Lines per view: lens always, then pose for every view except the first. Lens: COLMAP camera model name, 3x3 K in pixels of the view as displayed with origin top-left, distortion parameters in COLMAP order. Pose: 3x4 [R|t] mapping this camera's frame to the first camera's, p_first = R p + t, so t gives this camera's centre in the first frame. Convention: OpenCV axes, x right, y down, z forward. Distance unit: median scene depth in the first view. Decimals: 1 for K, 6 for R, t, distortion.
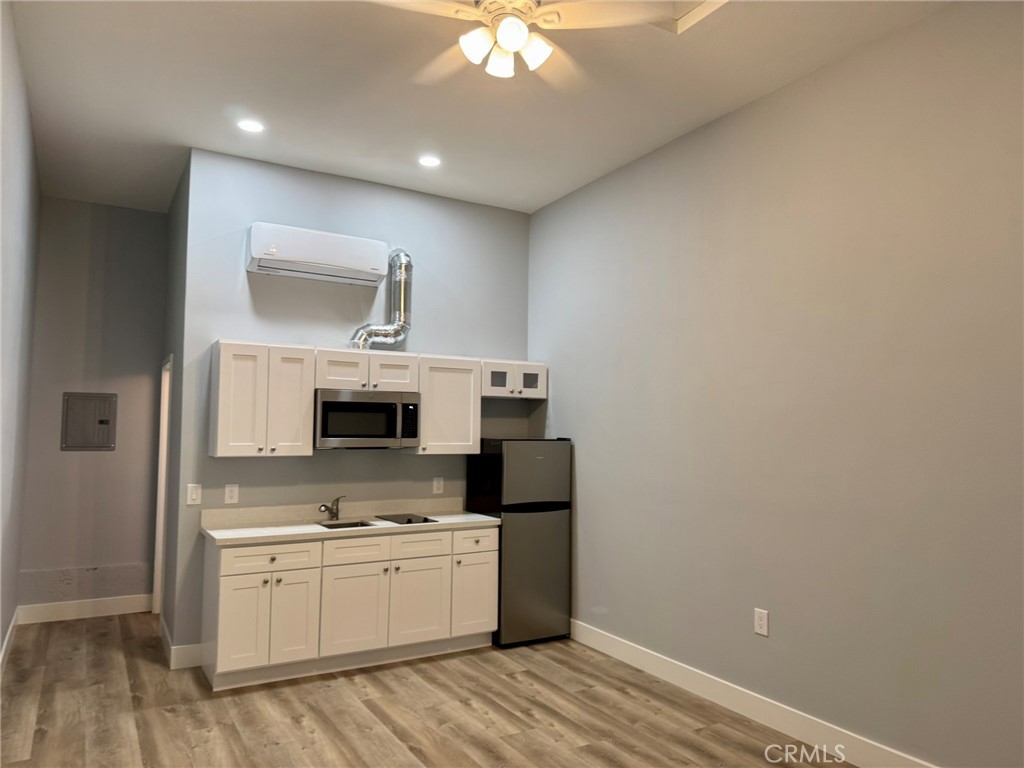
lens RADIAL K [[720.2, 0, 508.0], [0, 720.2, 387.9], [0, 0, 1]] dist [0.132012, -0.030238]
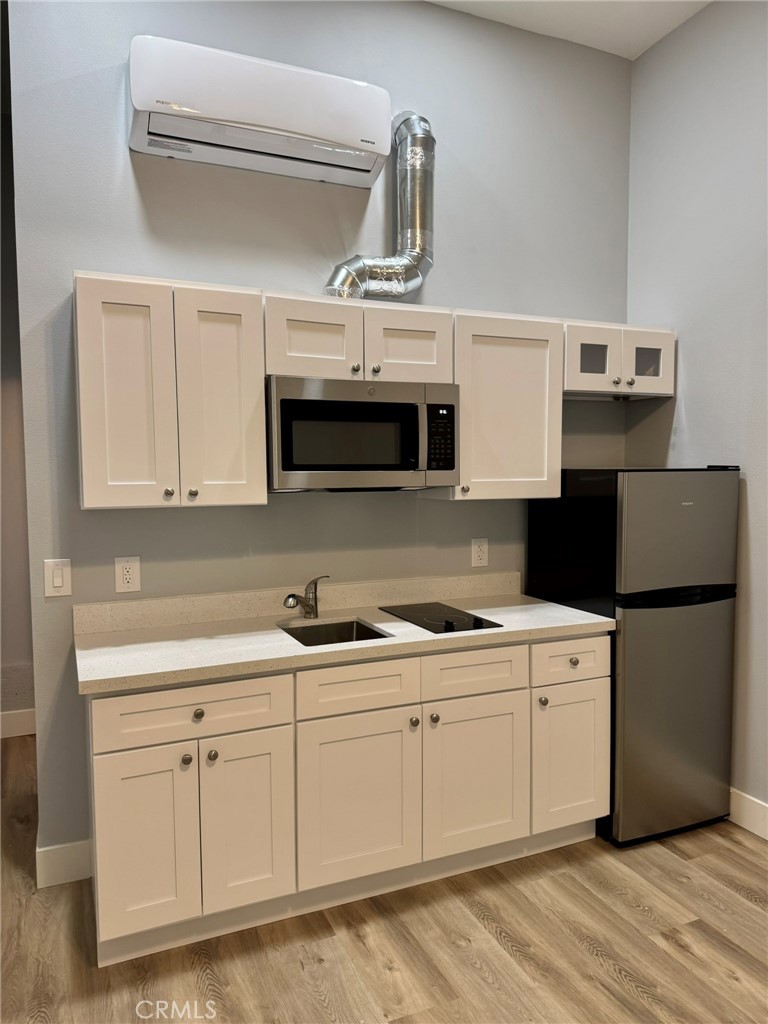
lens RADIAL K [[720.2, 0, 377.0], [0, 720.2, 507.3], [0, 0, 1]] dist [0.132012, -0.030238]
pose [[0.993635, -0.013297, -0.111859, -0.125777], [0.024964, 0.994310, 0.103558, 0.041309], [0.109845, -0.105691, 0.988313, 0.471242]]
